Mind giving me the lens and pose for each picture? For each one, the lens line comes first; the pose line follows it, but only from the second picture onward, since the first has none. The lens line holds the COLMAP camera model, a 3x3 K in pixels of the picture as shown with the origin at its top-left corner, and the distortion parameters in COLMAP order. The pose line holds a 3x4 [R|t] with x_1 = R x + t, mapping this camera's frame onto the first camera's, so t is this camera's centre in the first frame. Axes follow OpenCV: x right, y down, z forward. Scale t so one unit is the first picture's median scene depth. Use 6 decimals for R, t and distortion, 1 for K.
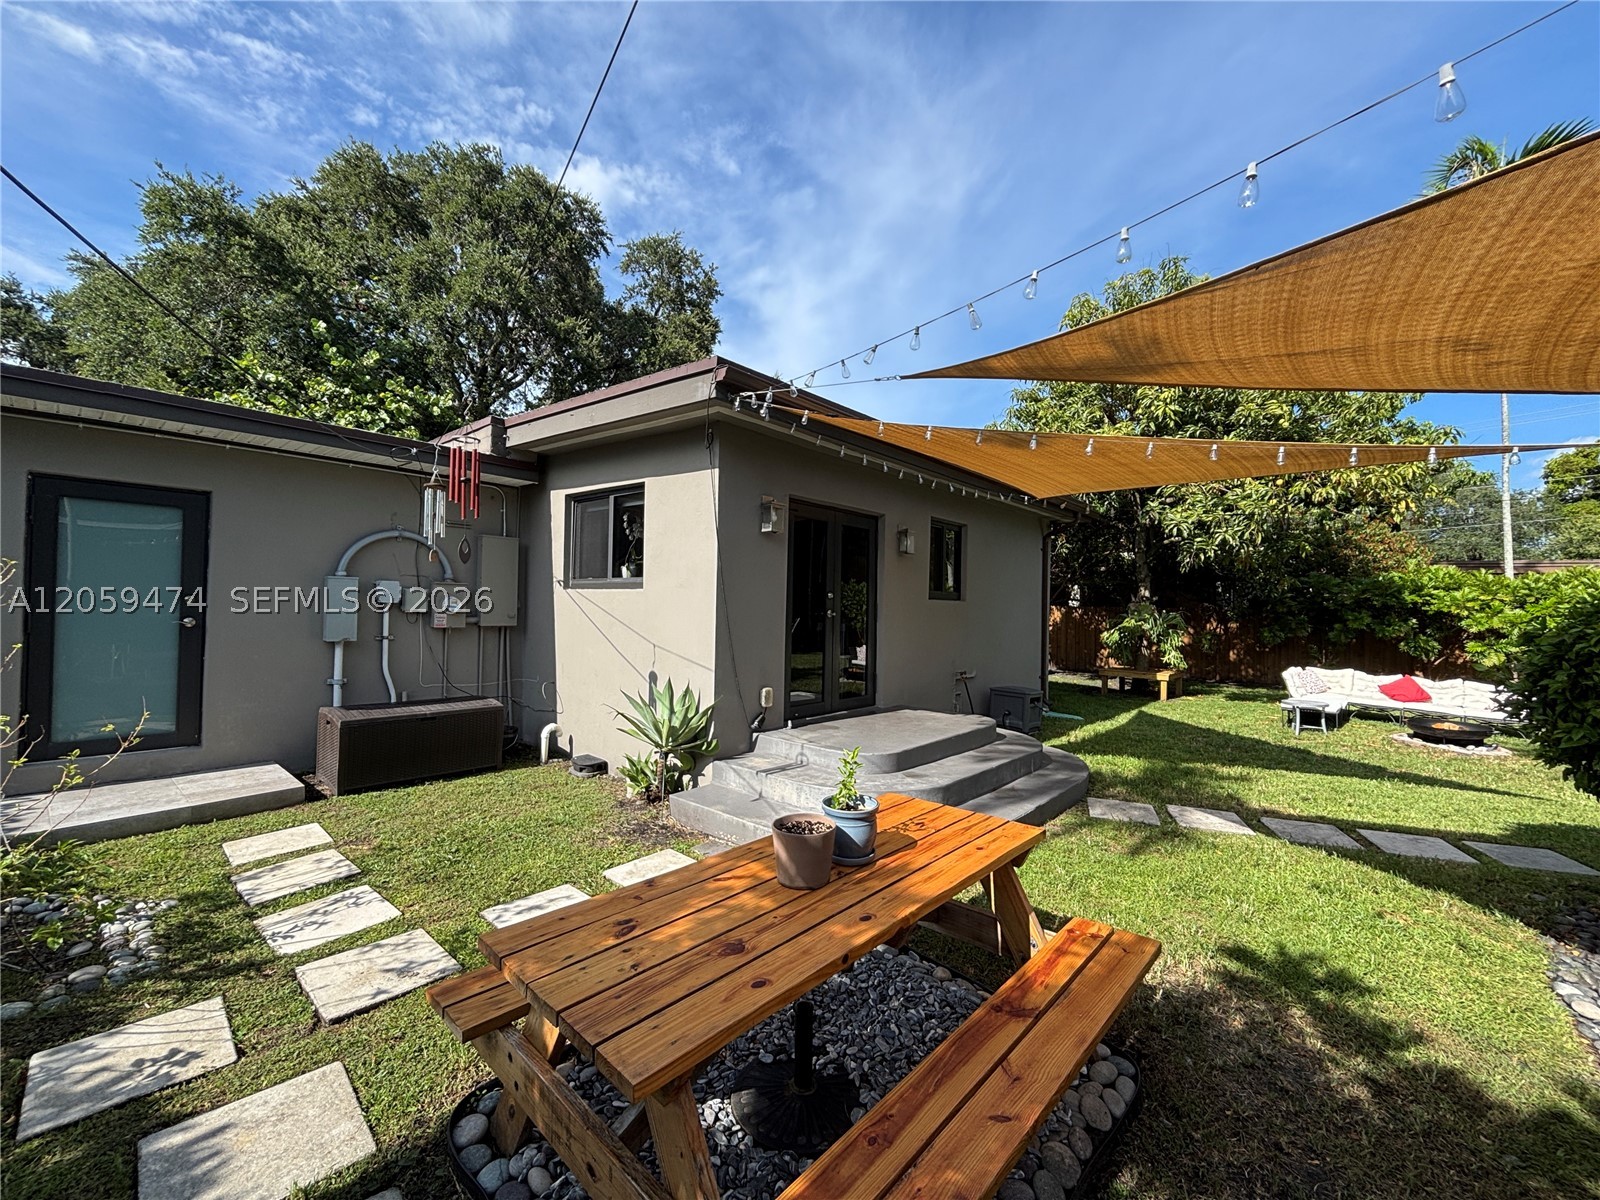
lens RADIAL K [[642.6, 0, 799.5], [0, 642.6, 597.9], [0, 0, 1]] dist [0.000122, 0.000052]
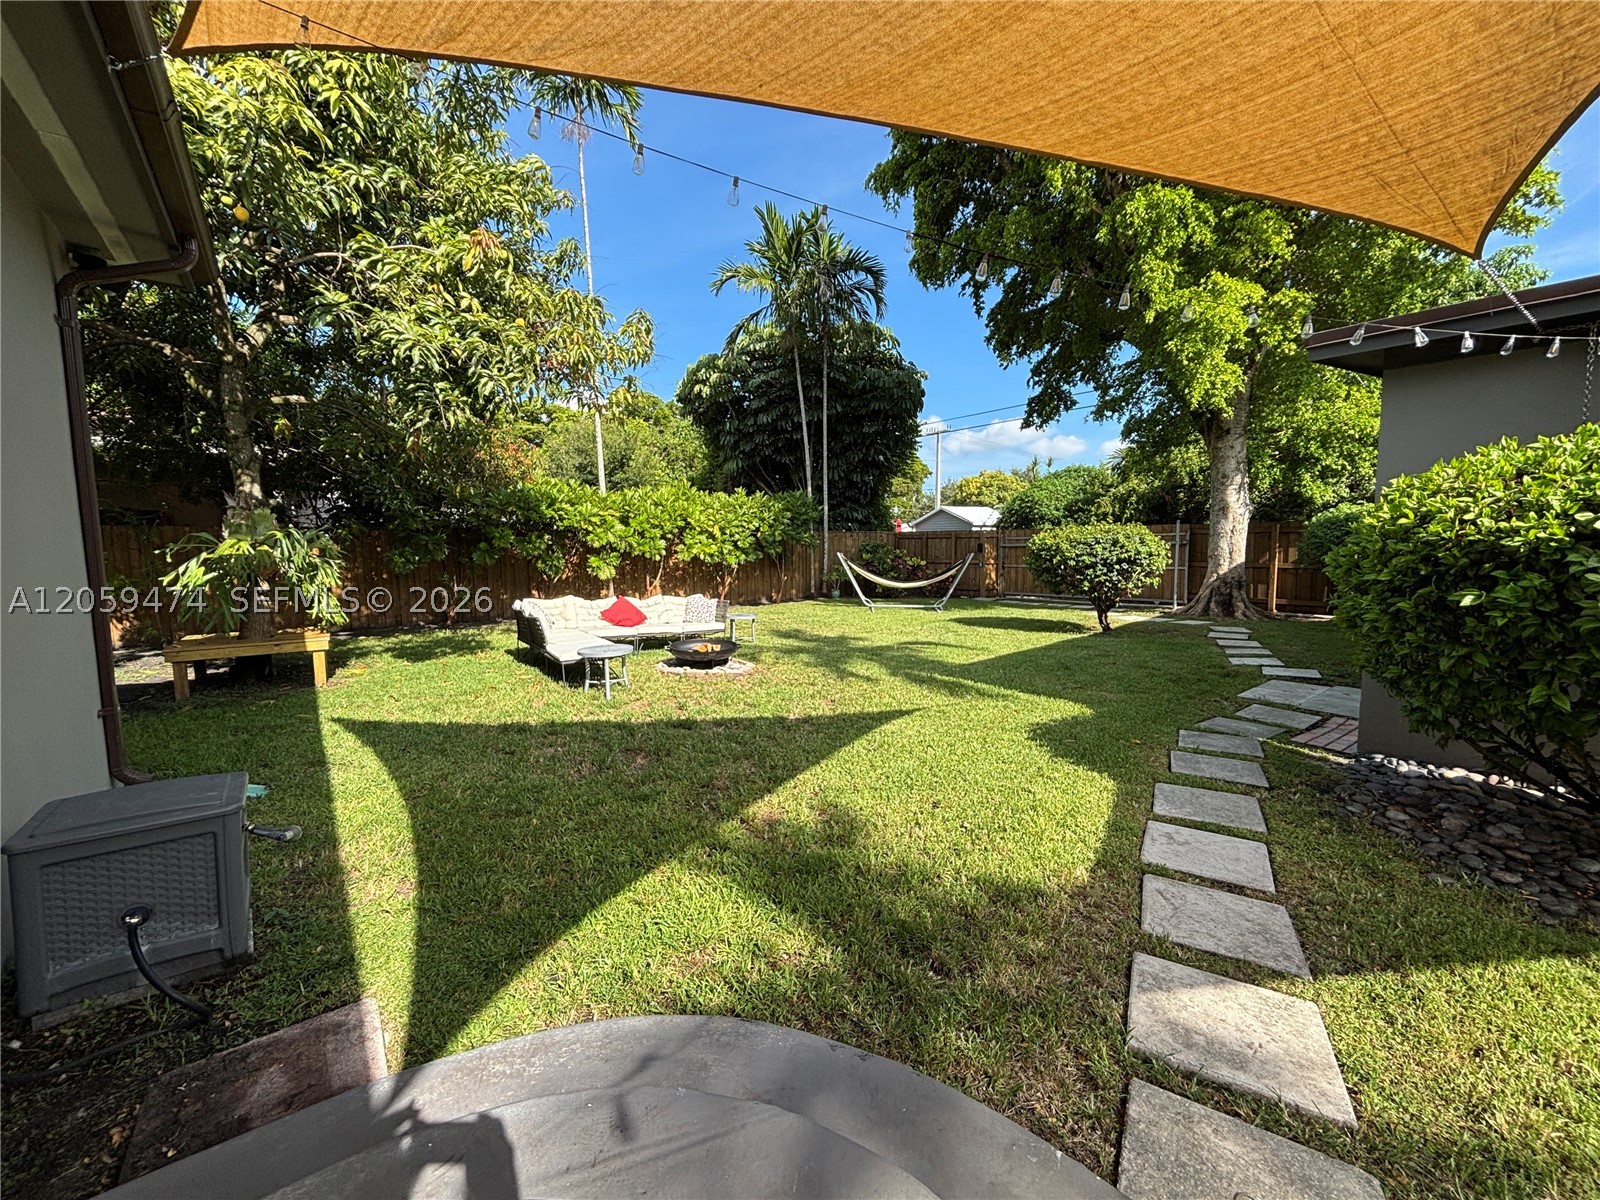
lens RADIAL K [[642.6, 0, 800.4], [0, 642.6, 603.9], [0, 0, 1]] dist [0.000122, 0.000052]
pose [[0.172593, -0.113990, 0.978375, 0.108327], [-0.001782, 0.993243, 0.116037, 0.024226], [-0.984992, -0.021771, 0.171224, 0.506543]]
